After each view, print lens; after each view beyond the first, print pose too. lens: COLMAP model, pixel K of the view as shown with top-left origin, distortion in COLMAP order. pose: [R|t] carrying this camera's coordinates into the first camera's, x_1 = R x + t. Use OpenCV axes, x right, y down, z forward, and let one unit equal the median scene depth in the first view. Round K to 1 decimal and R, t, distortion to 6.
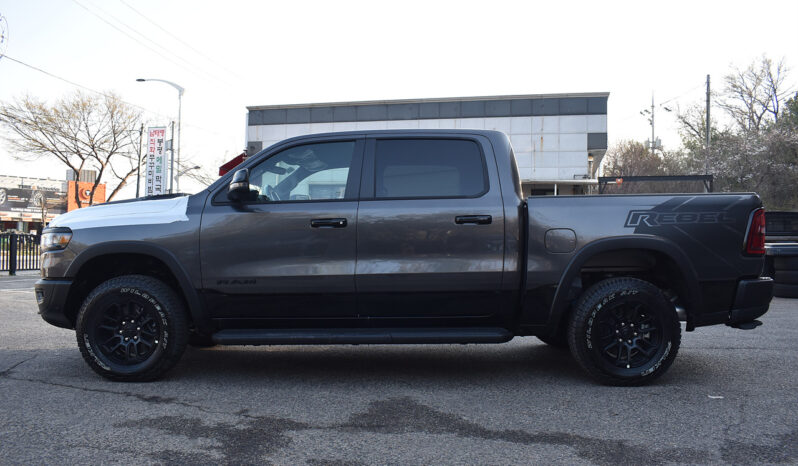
lens RADIAL K [[632.1, 0, 399.0], [0, 632.1, 233.0], [0, 0, 1]] dist [-0.093177, 0.012242]
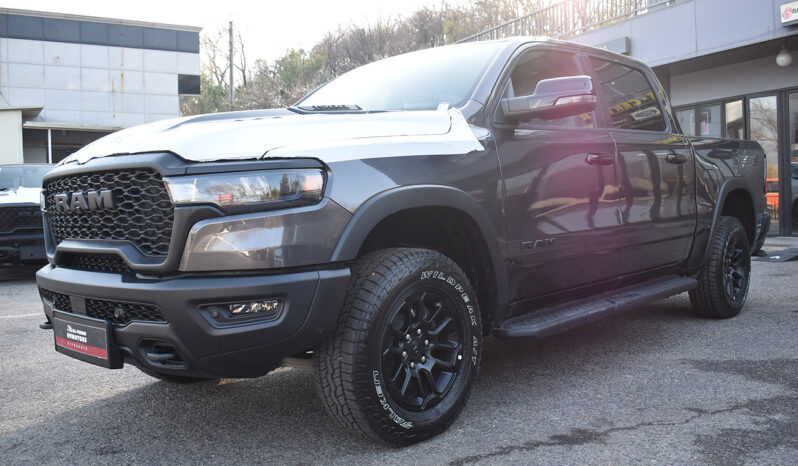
lens RADIAL K [[710.8, 0, 399.0], [0, 710.8, 233.0], [0, 0, 1]] dist [-0.001827, -0.003714]
pose [[0.713997, -0.061307, 0.697460, -0.882375], [0.026122, 0.997798, 0.060966, 0.016532], [-0.699661, -0.025311, 0.714026, 0.563900]]
